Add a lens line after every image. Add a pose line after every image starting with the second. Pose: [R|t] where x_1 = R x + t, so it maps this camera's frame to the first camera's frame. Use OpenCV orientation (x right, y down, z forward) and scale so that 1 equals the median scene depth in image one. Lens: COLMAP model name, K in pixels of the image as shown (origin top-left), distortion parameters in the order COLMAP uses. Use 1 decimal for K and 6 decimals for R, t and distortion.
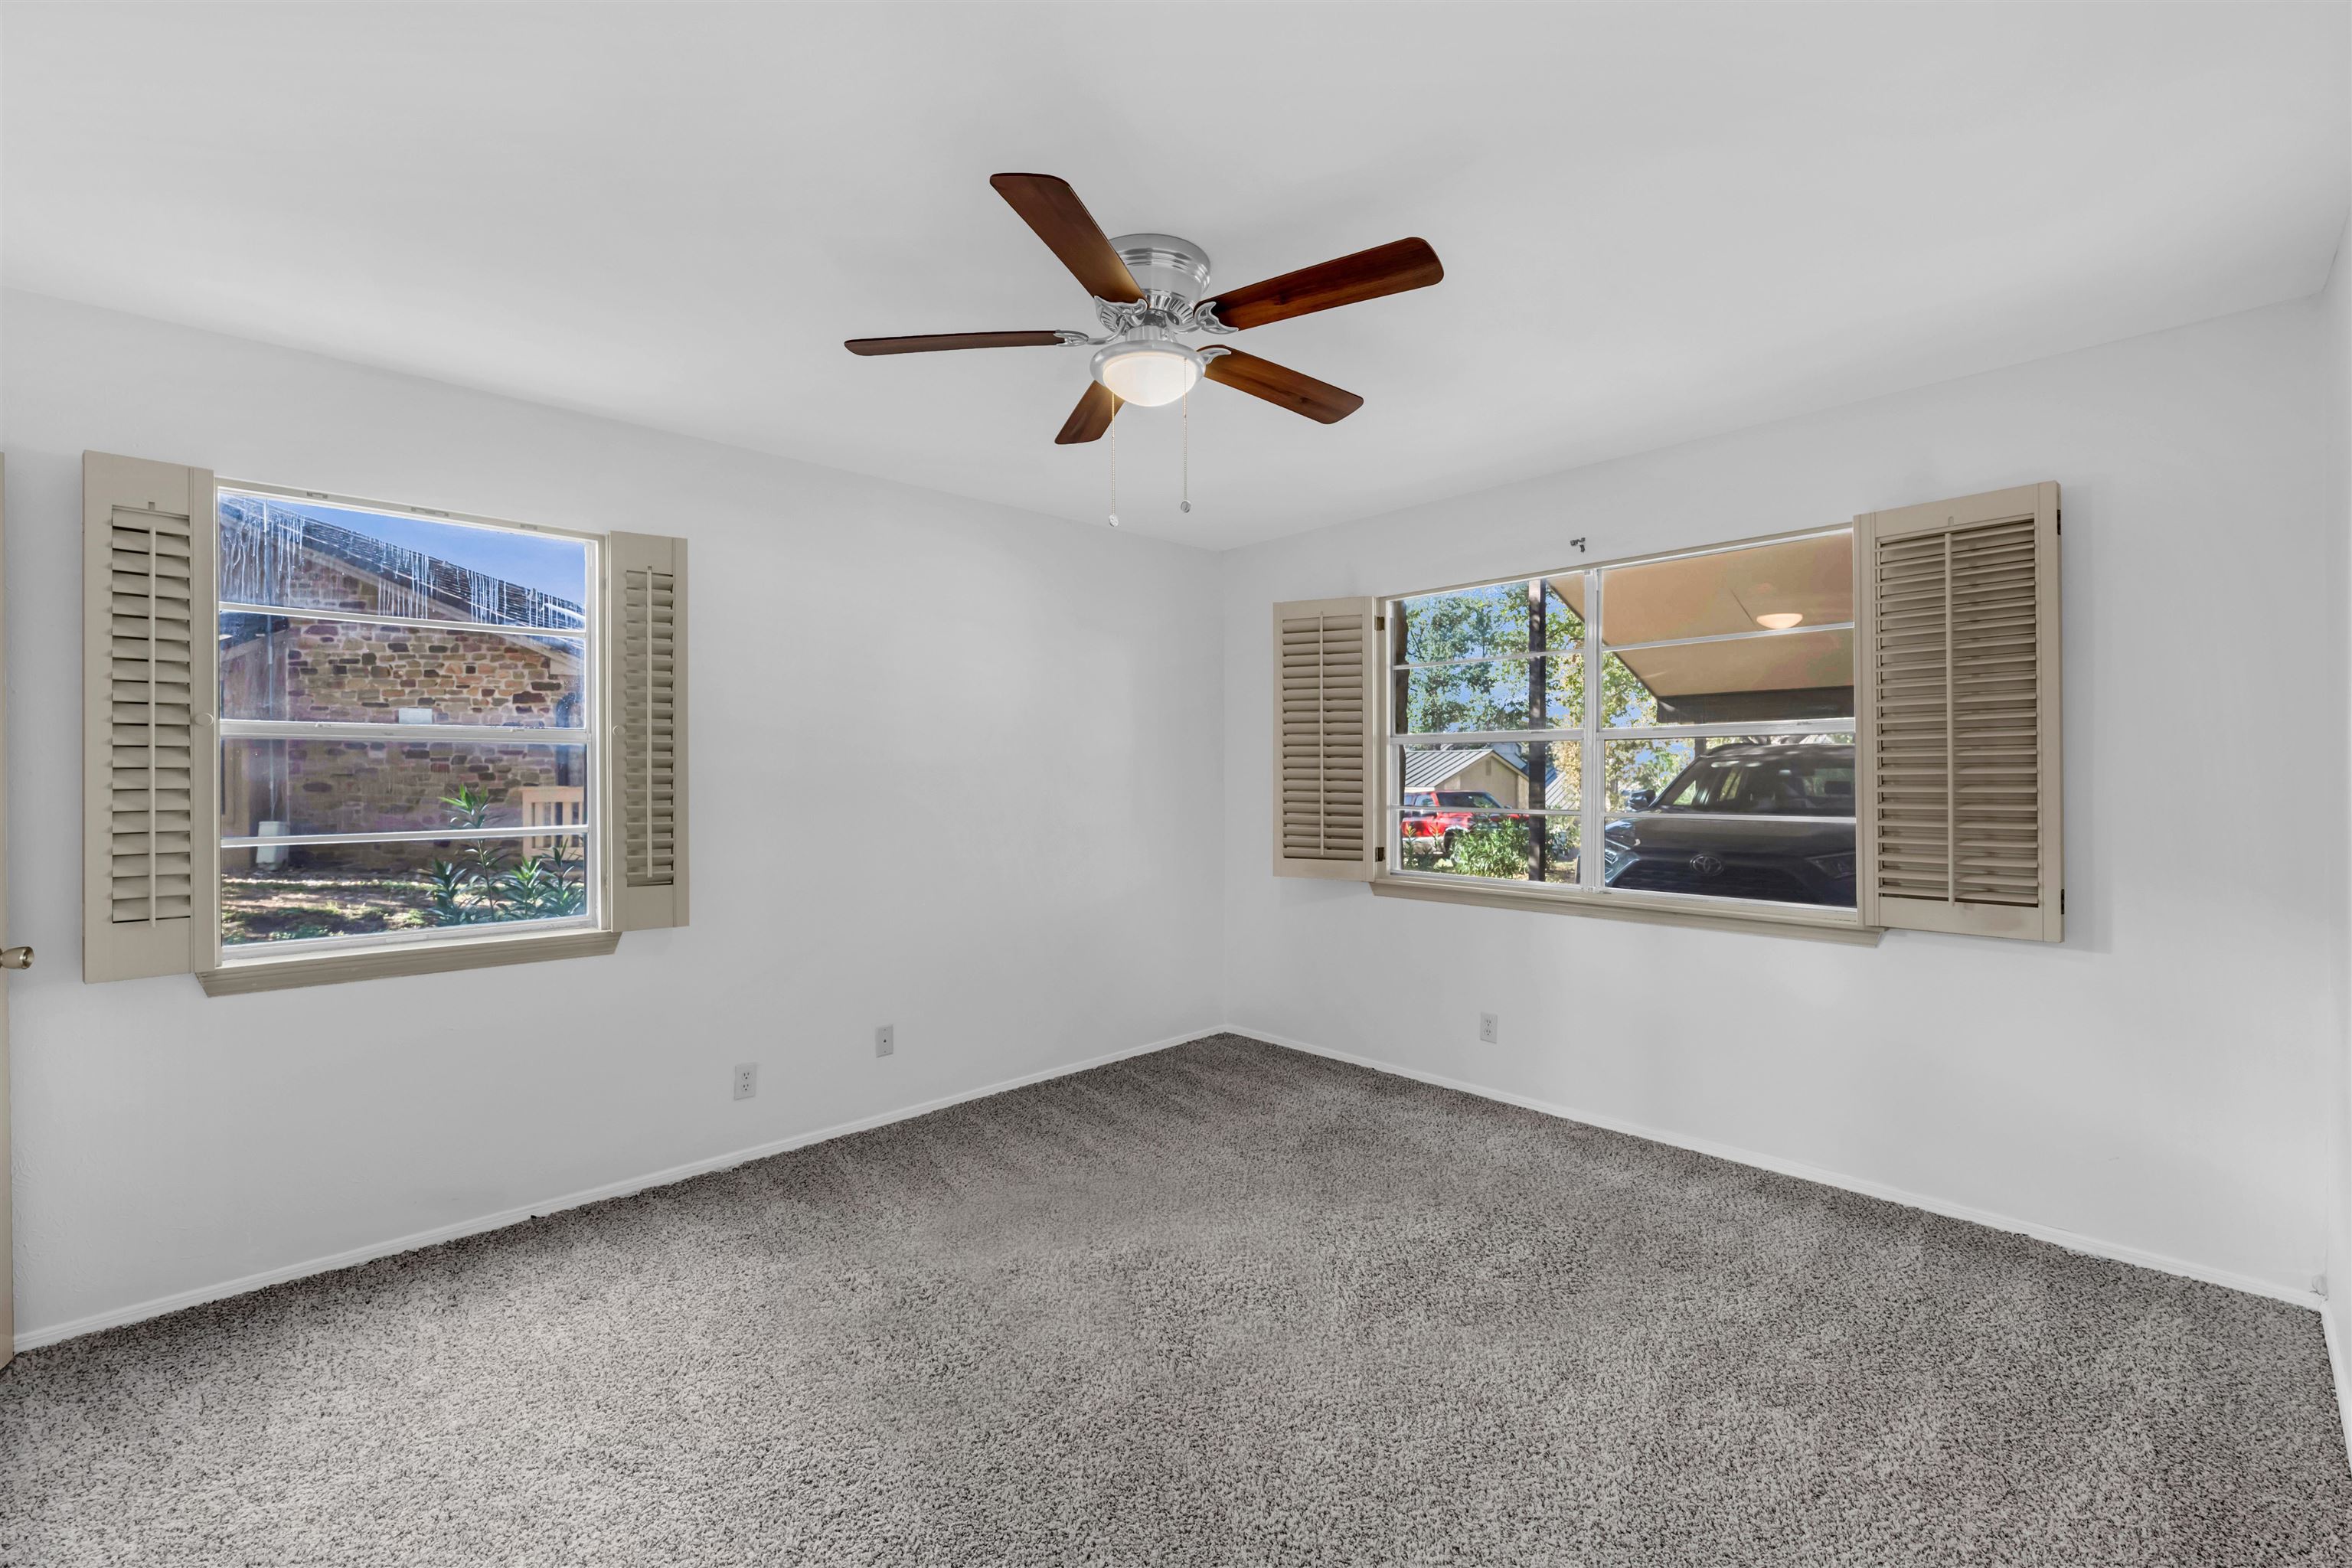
lens RADIAL K [[959.0, 0, 1168.2], [0, 959.0, 776.7], [0, 0, 1]] dist [0.000452, 0.000264]
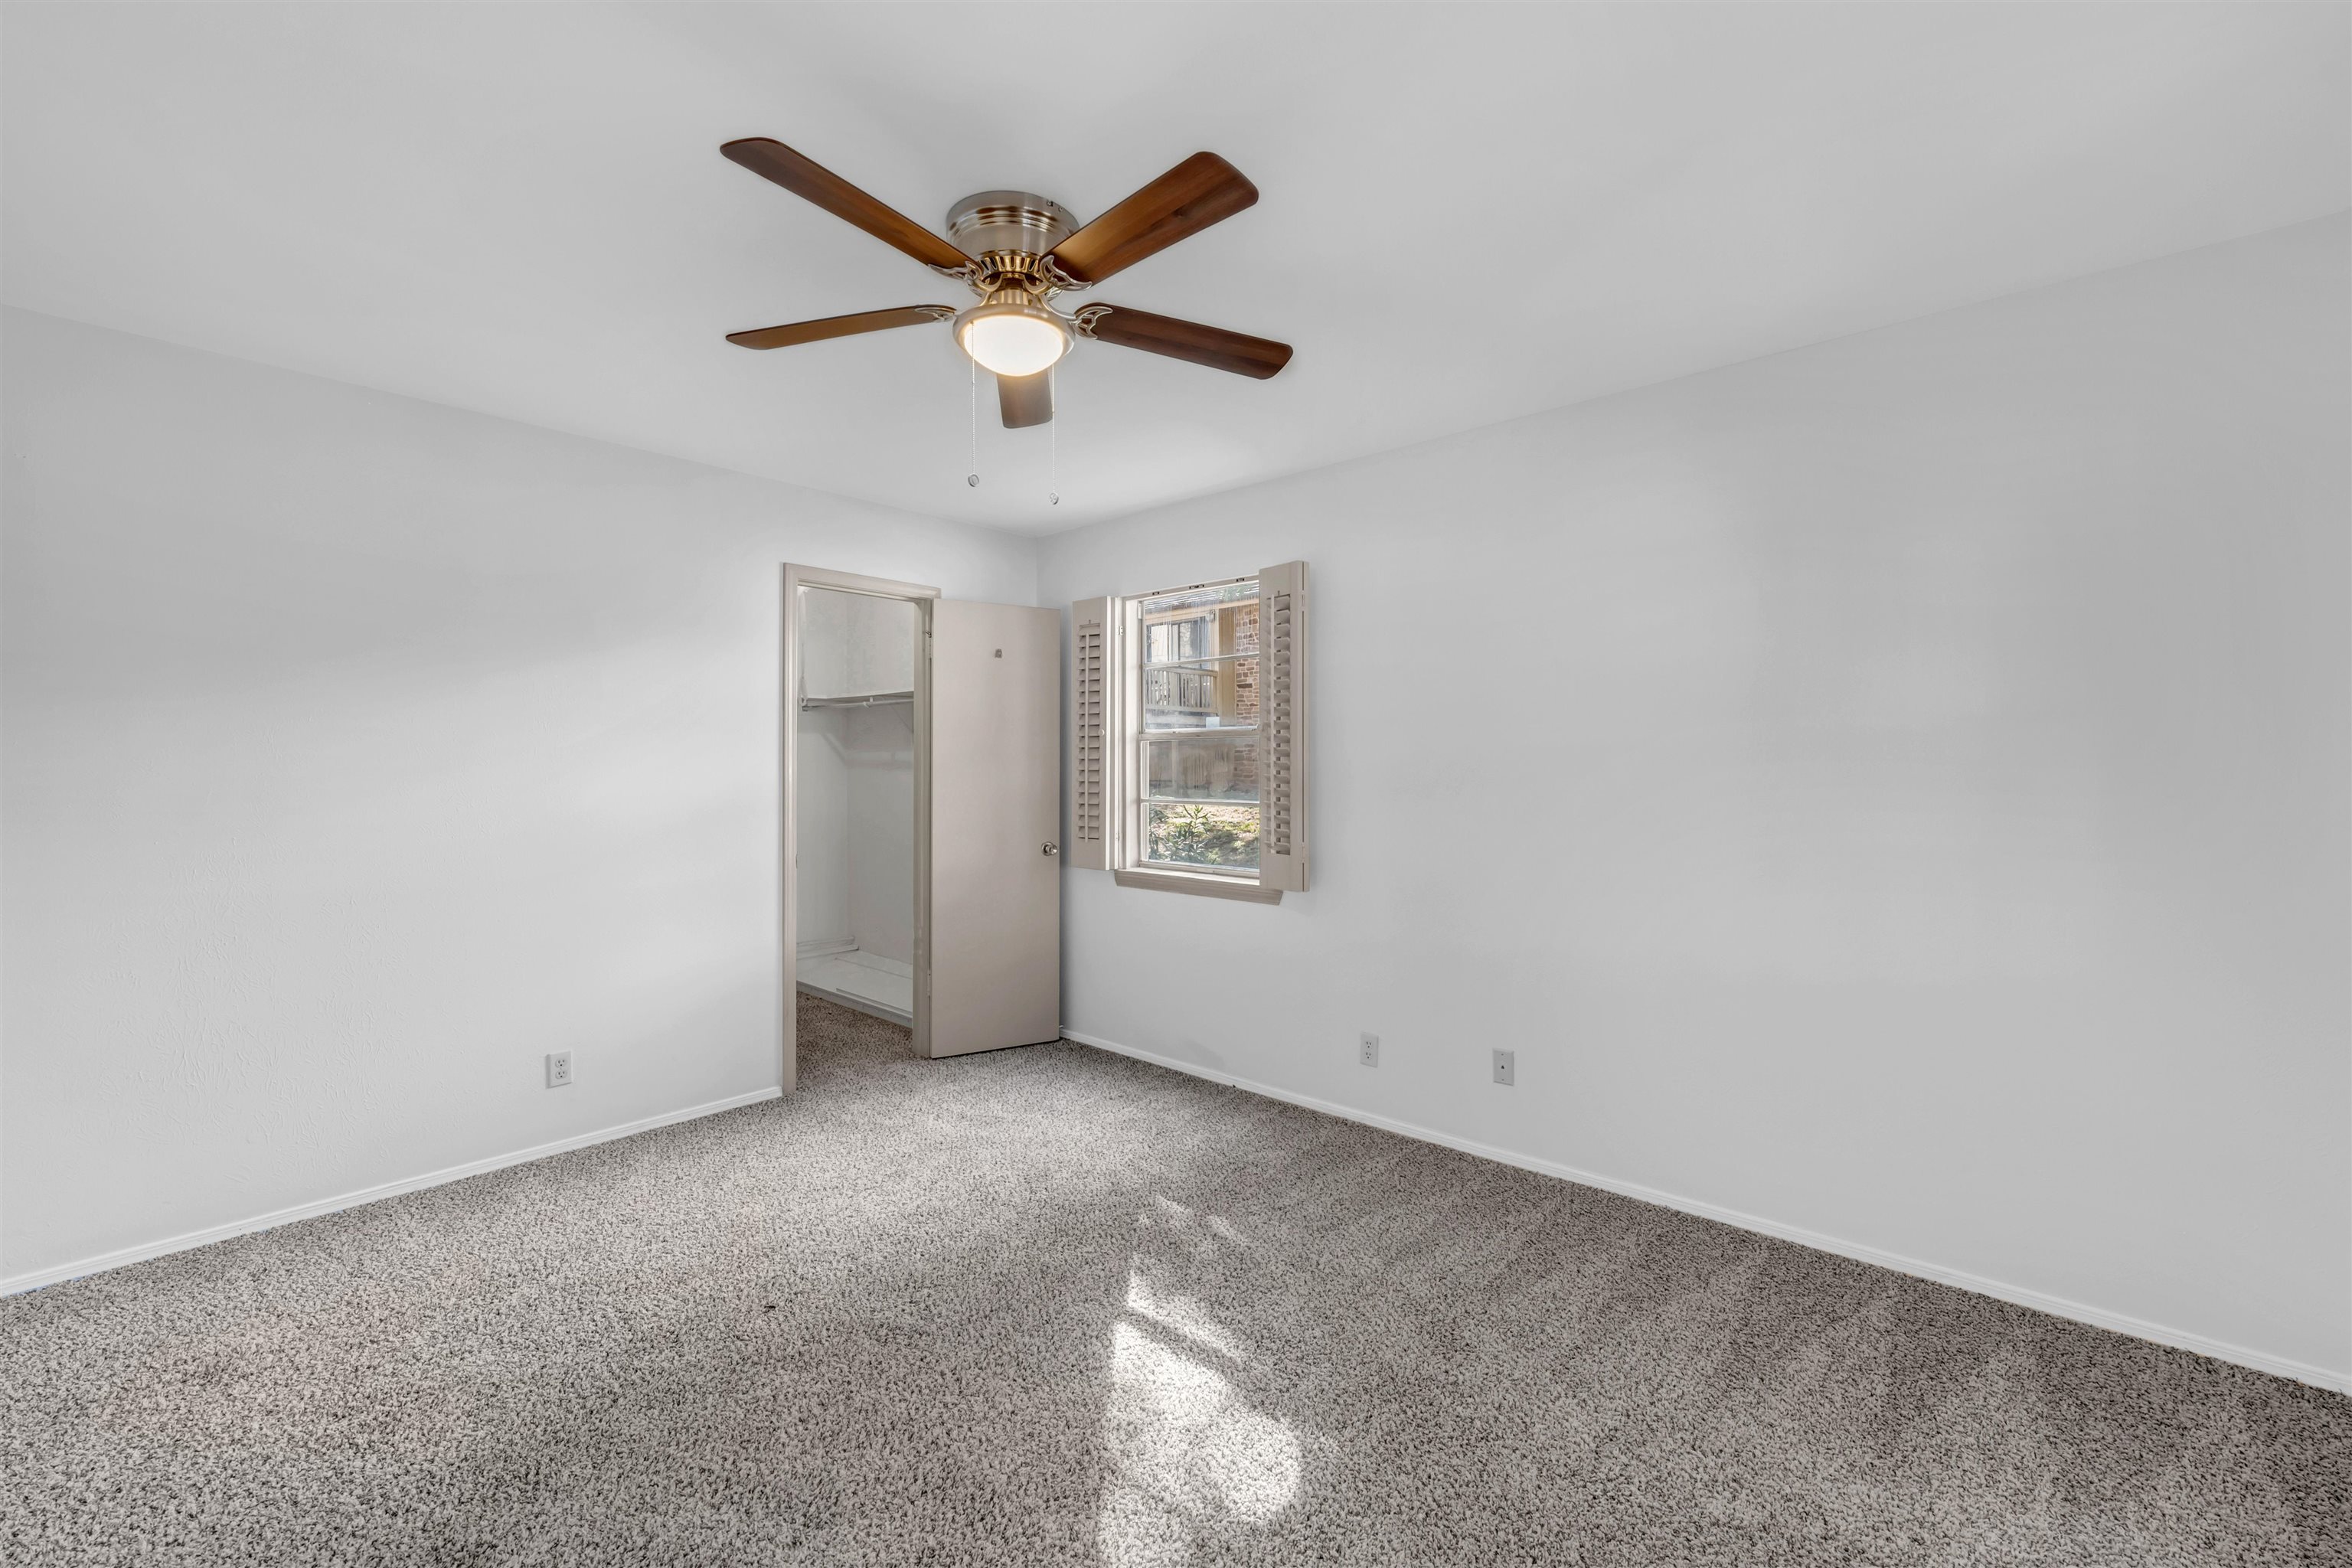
lens RADIAL K [[959.0, 0, 1167.0], [0, 959.0, 774.1], [0, 0, 1]] dist [0.000452, 0.000264]
pose [[0.101909, 0.018116, -0.994629, 0.566183], [0.001320, 0.999831, 0.018346, -0.008310], [0.994793, -0.003182, 0.101868, 0.639633]]
